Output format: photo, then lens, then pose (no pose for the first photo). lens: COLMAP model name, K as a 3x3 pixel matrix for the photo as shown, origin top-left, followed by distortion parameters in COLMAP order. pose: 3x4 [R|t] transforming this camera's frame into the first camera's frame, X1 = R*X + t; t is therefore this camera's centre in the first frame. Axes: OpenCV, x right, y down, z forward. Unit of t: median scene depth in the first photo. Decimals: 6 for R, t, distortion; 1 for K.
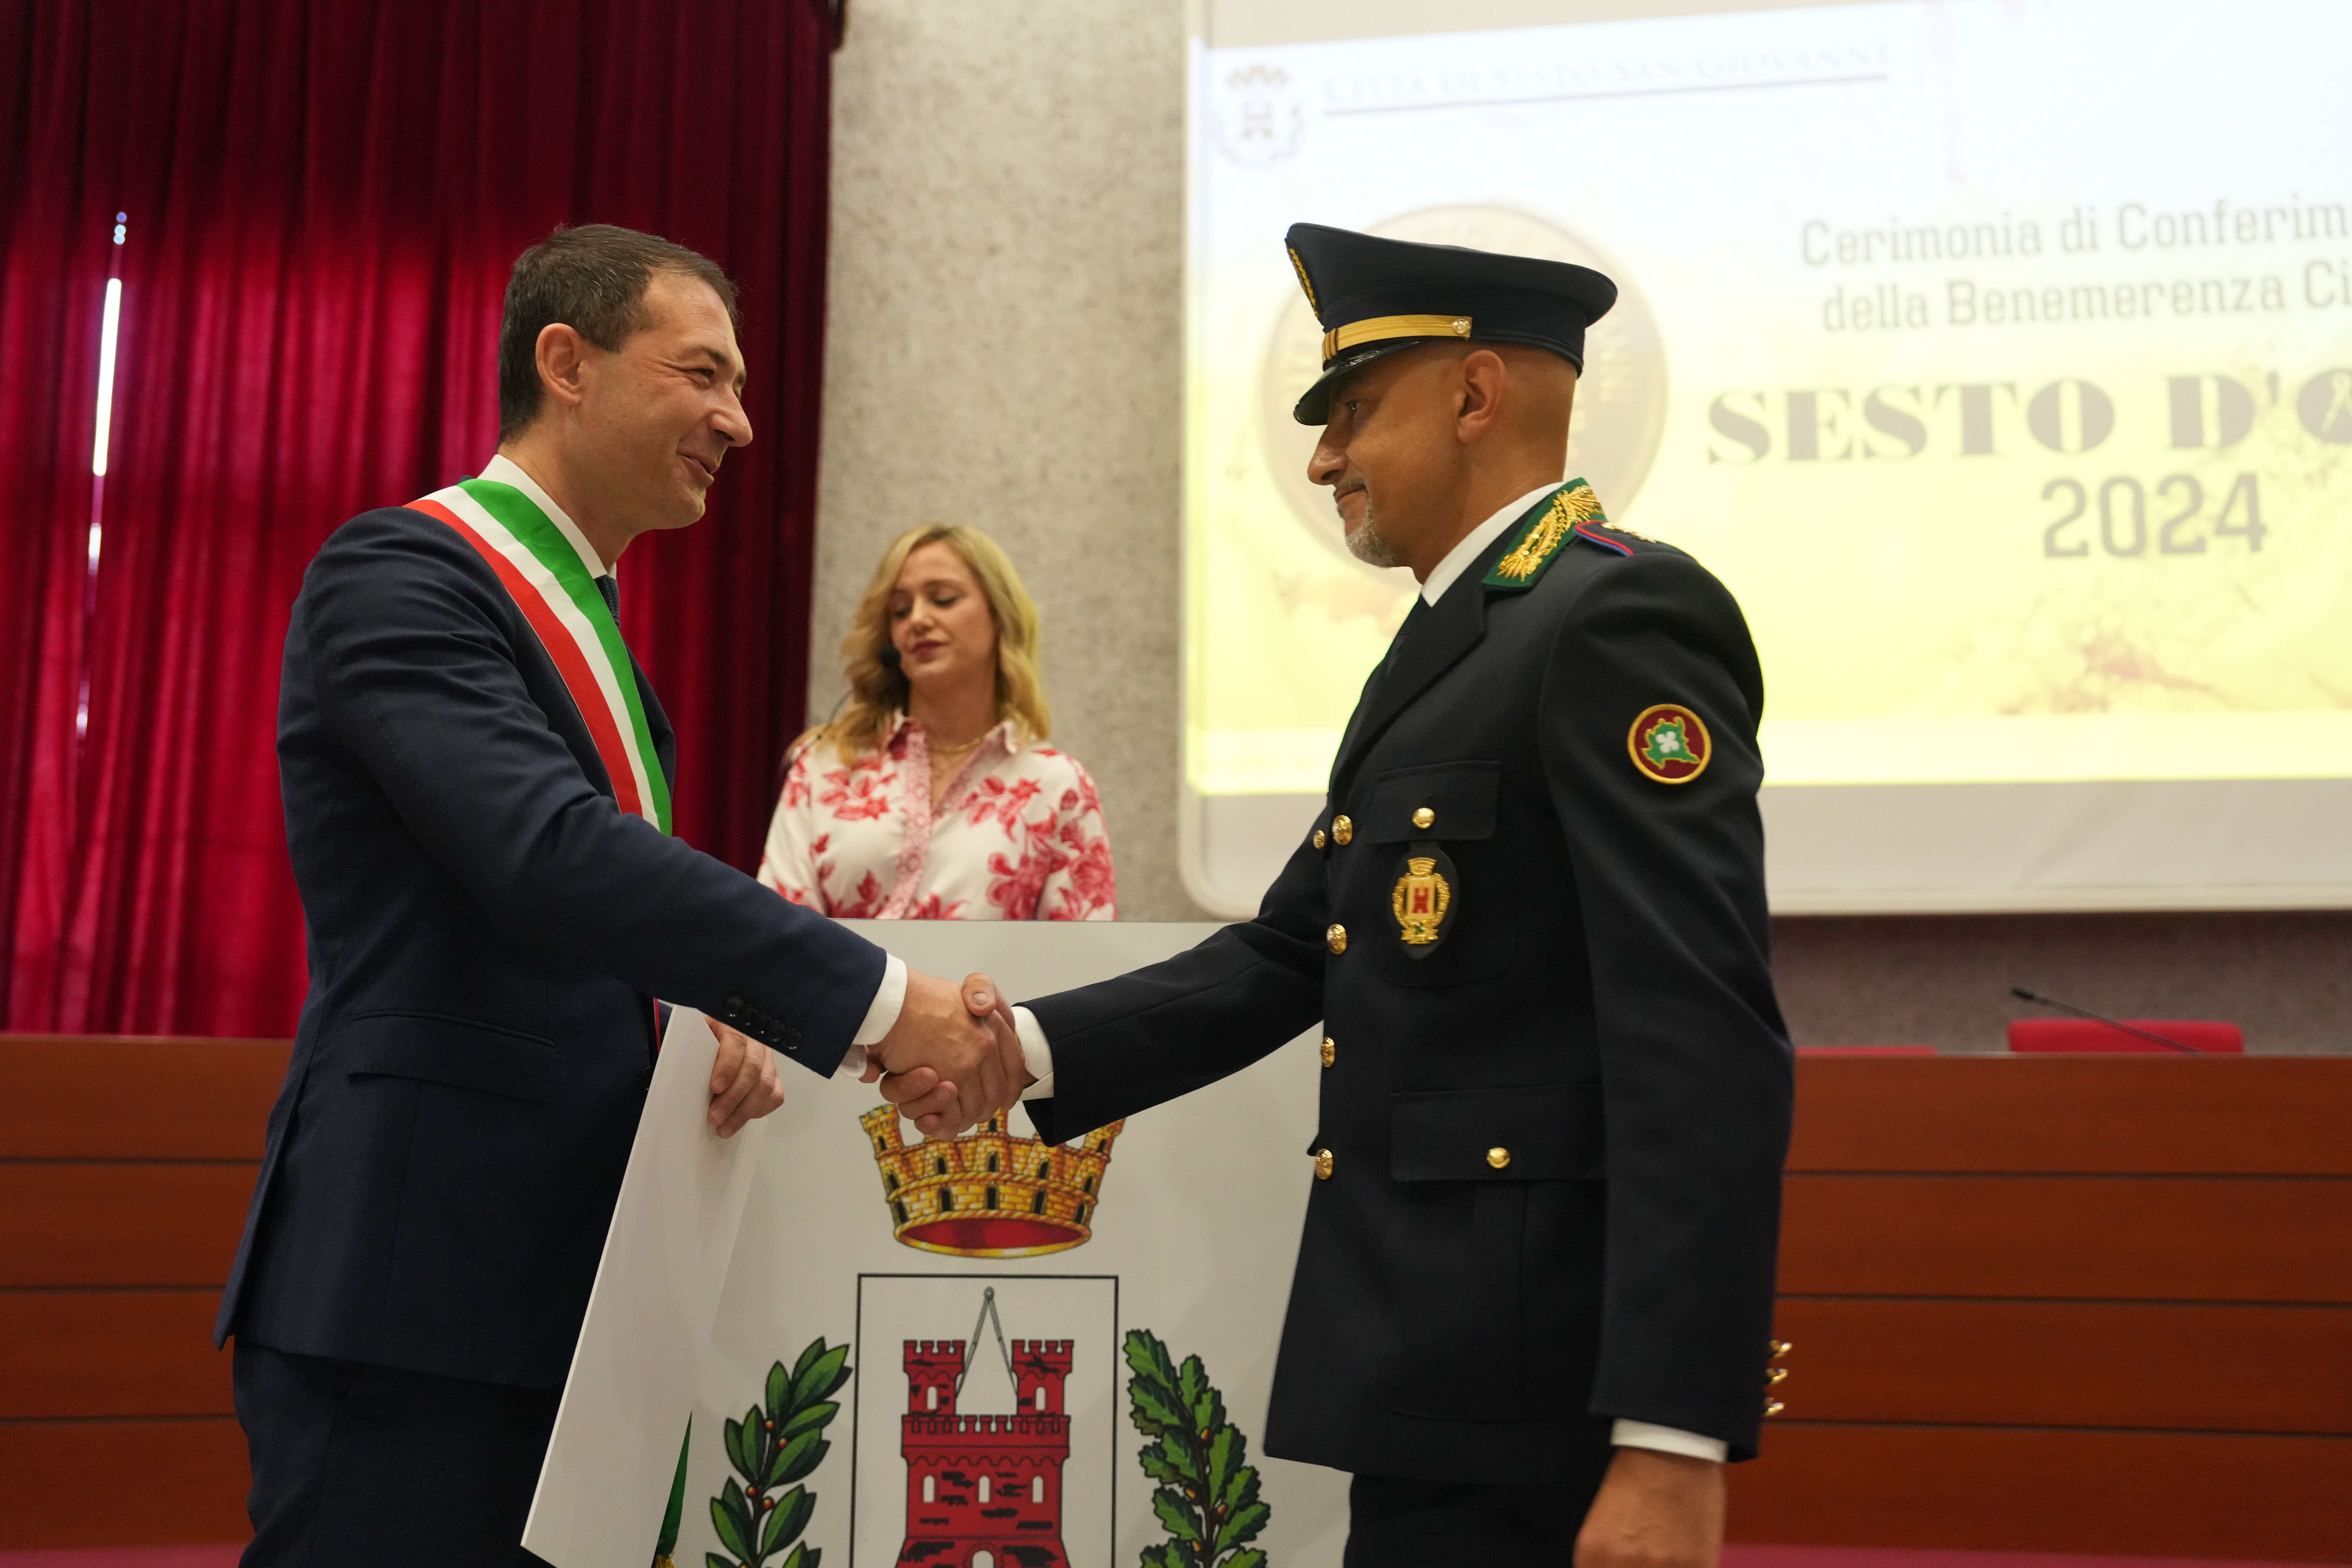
lens RADIAL K [[2320.1, 0, 1189.4], [0, 2320.1, 799.0], [0, 0, 1]] dist [-0.012252, 0.139278]
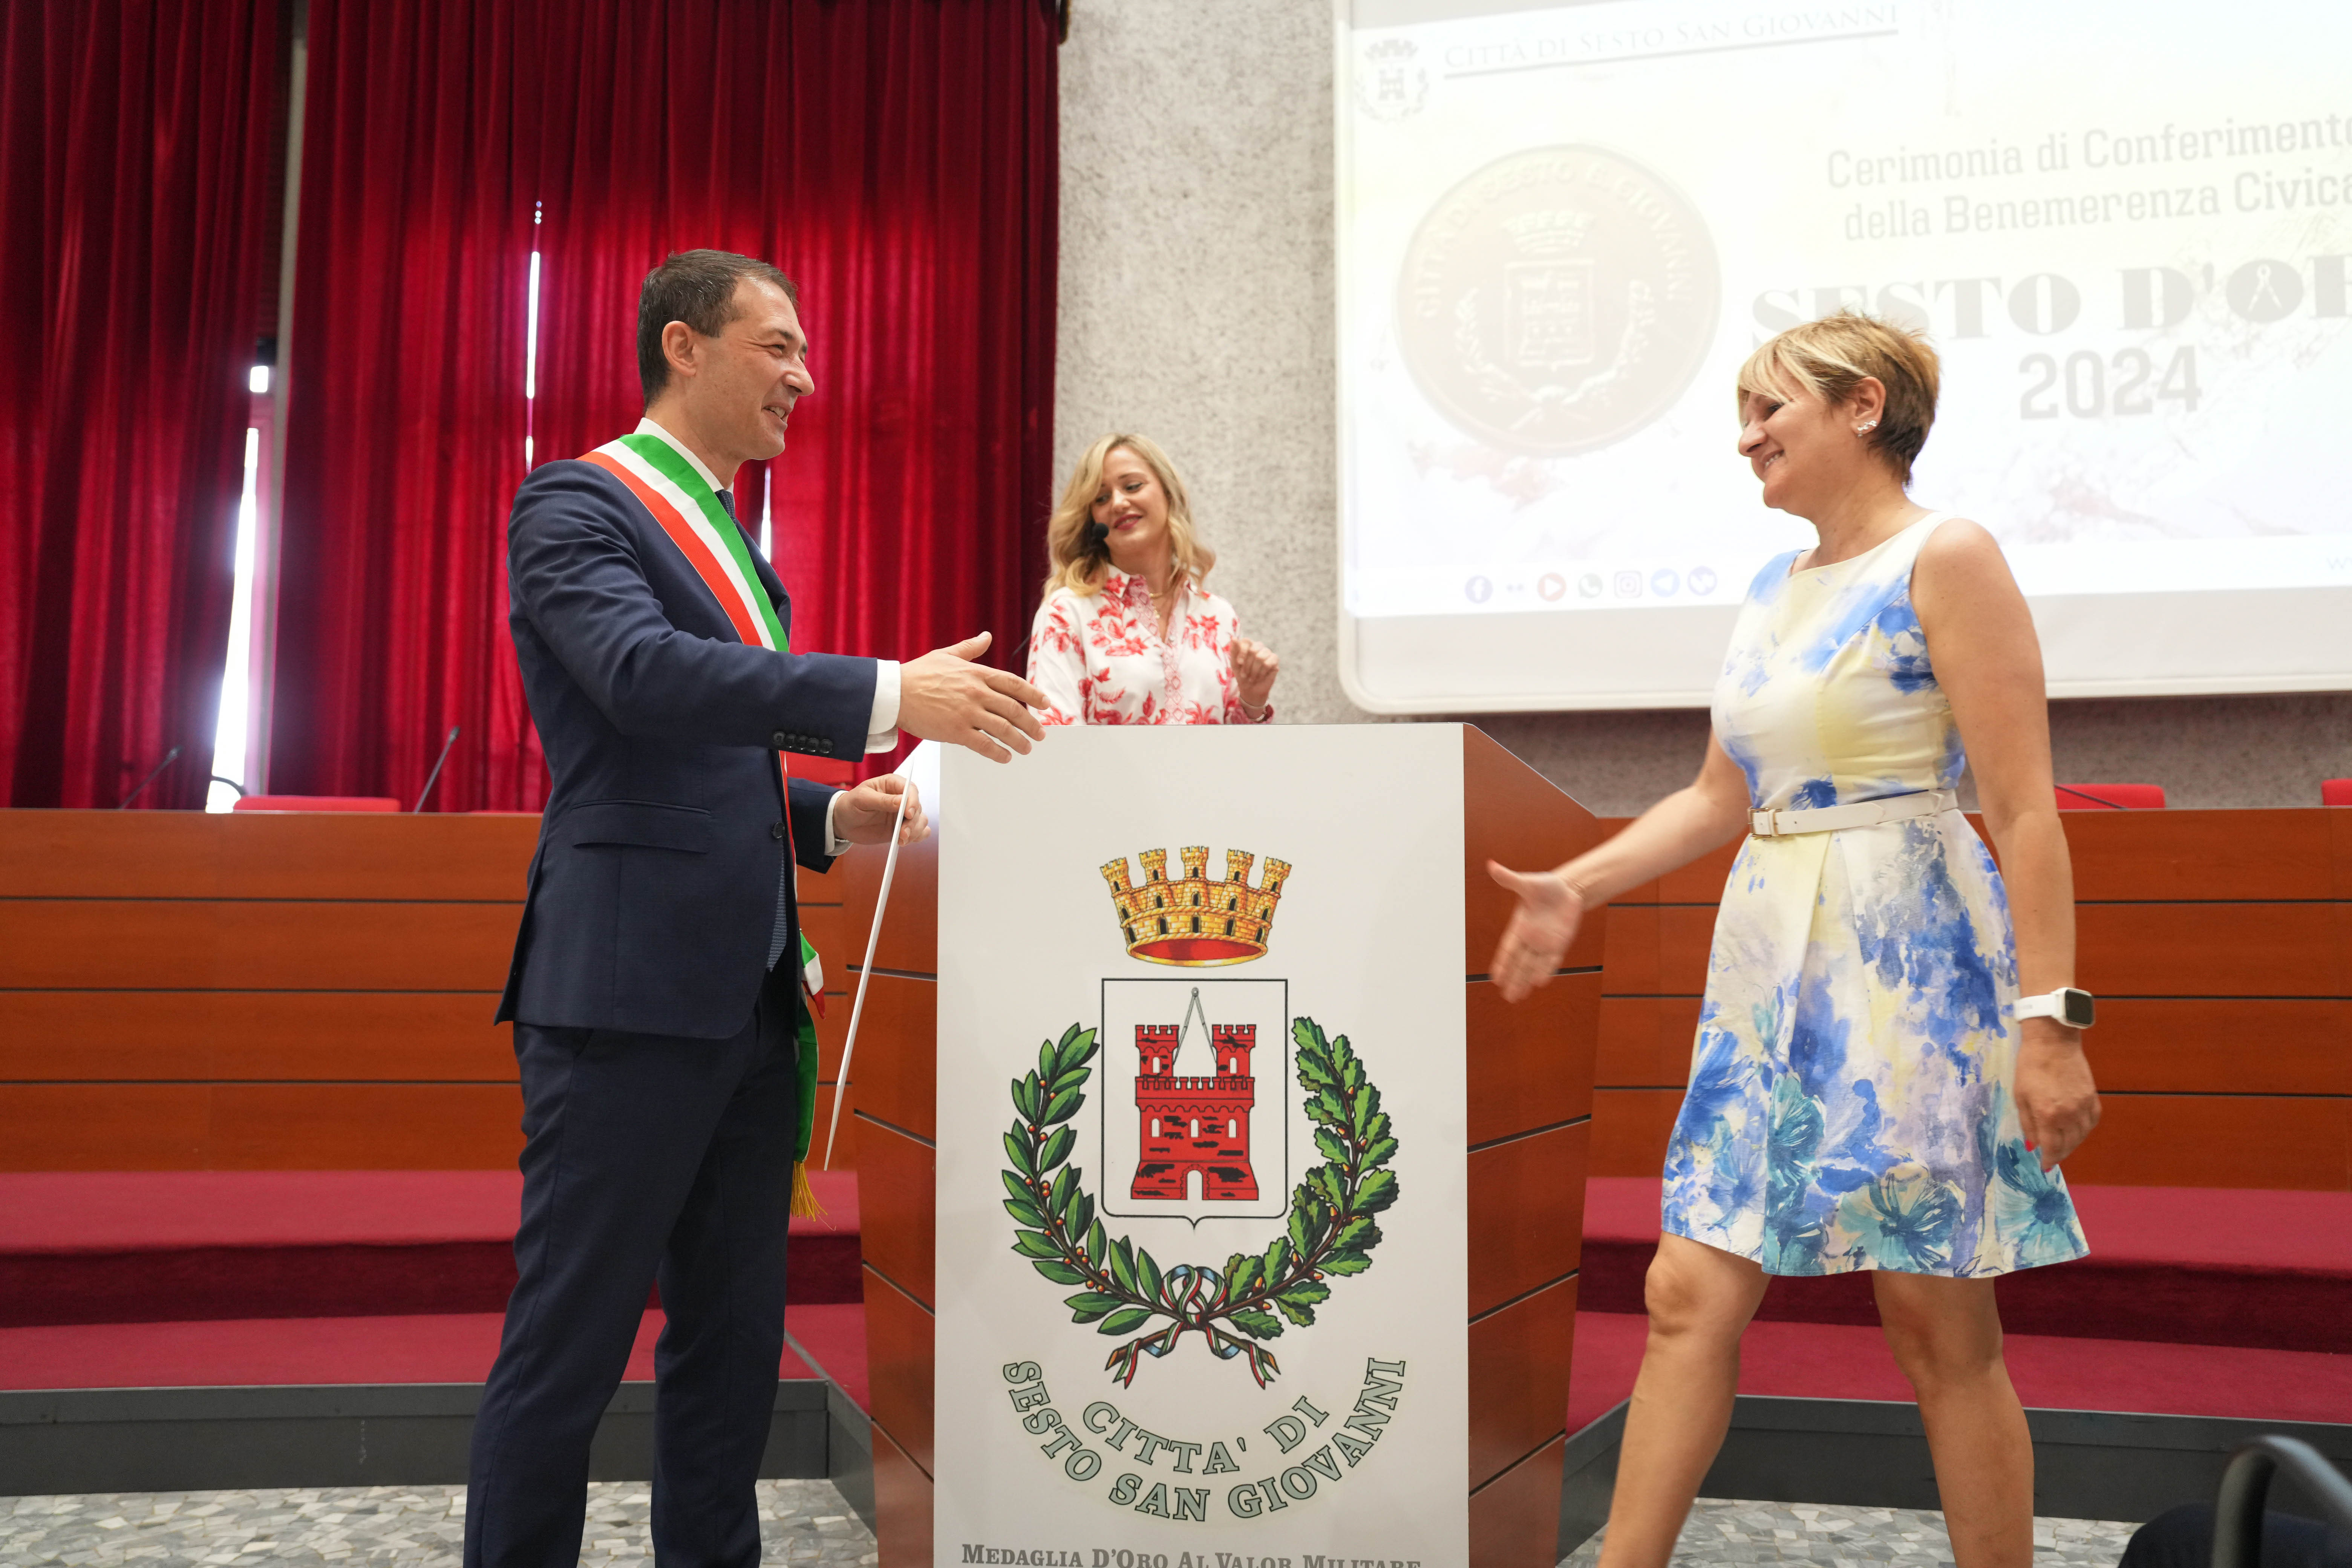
lens RADIAL K [[1838.2, 0, 1201.2], [0, 1838.2, 778.9], [0, 0, 1]] dist [-0.083076, 0.102854]
pose [[0.996454, -0.012855, -0.083152, 0.003731], [0.020114, 0.996000, 0.087056, -0.003715], [0.081701, -0.088420, 0.992727, -0.029571]]
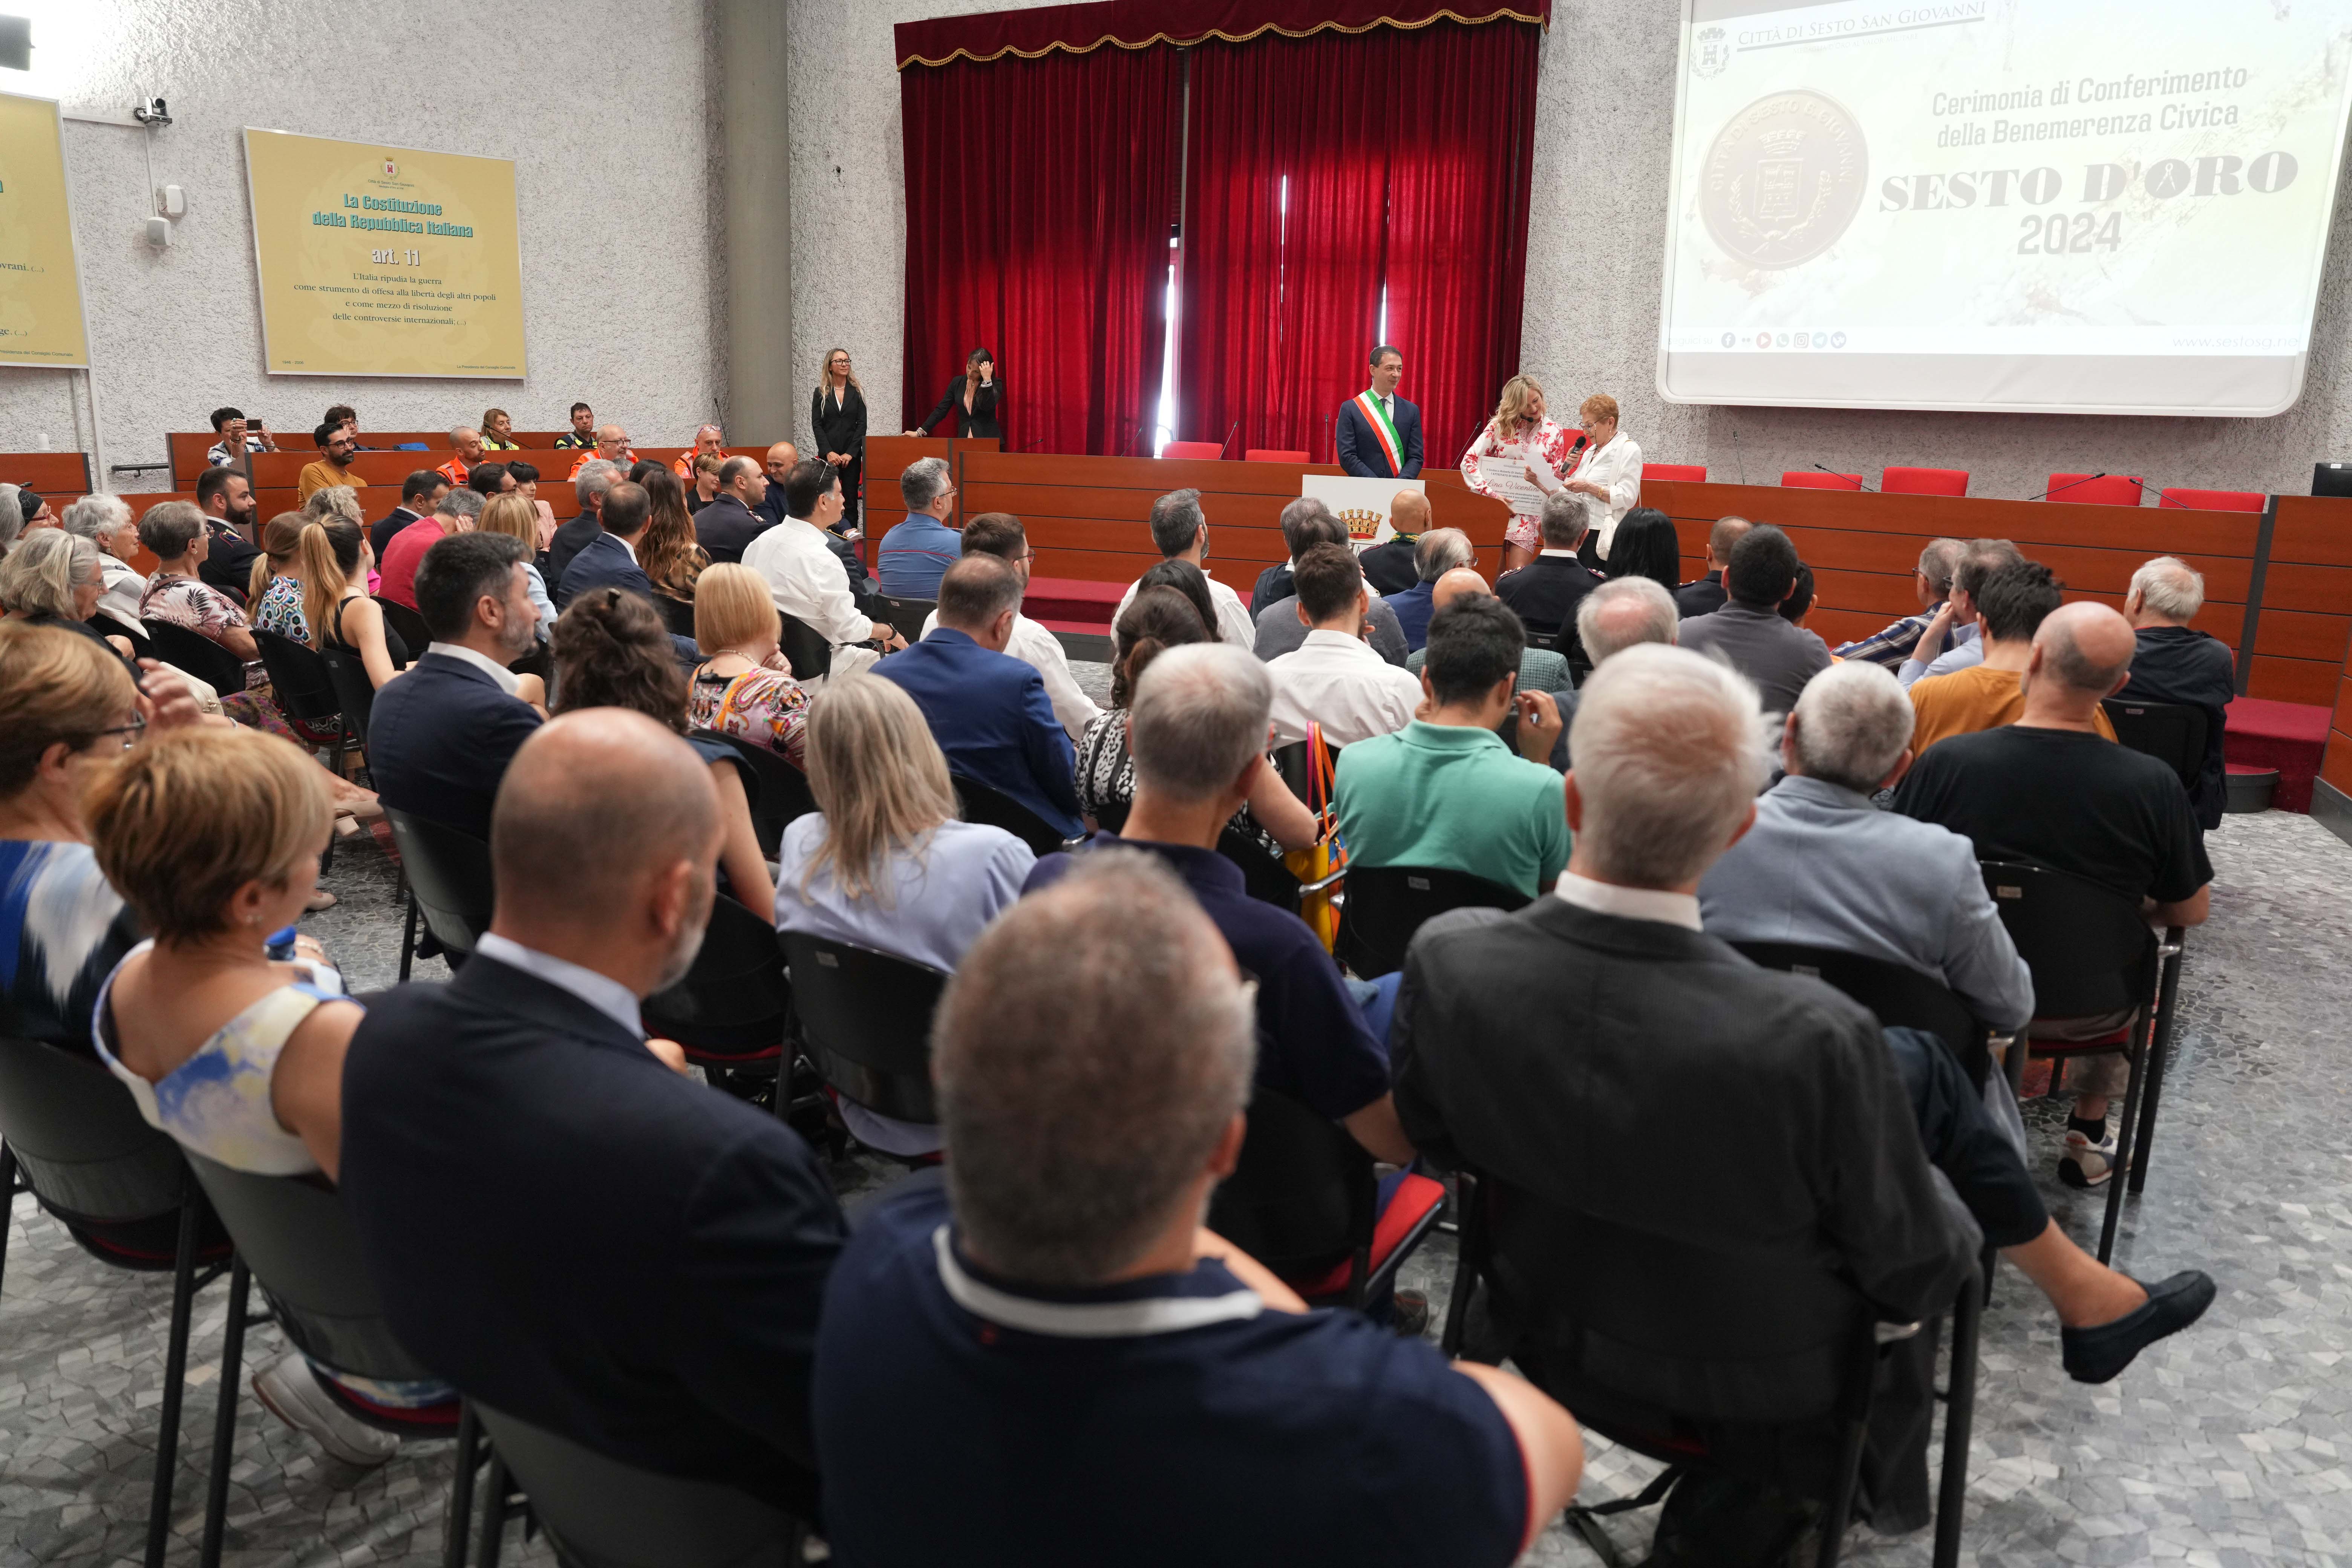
lens RADIAL K [[1618.4, 0, 1188.3], [0, 1618.4, 781.8], [0, 0, 1]] dist [-0.112756, 0.087506]
pose [[0.829591, 0.135349, -0.541719, 0.595377], [0.074604, 0.934610, 0.347762, -0.215099], [0.553365, -0.328915, 0.765246, -0.802794]]
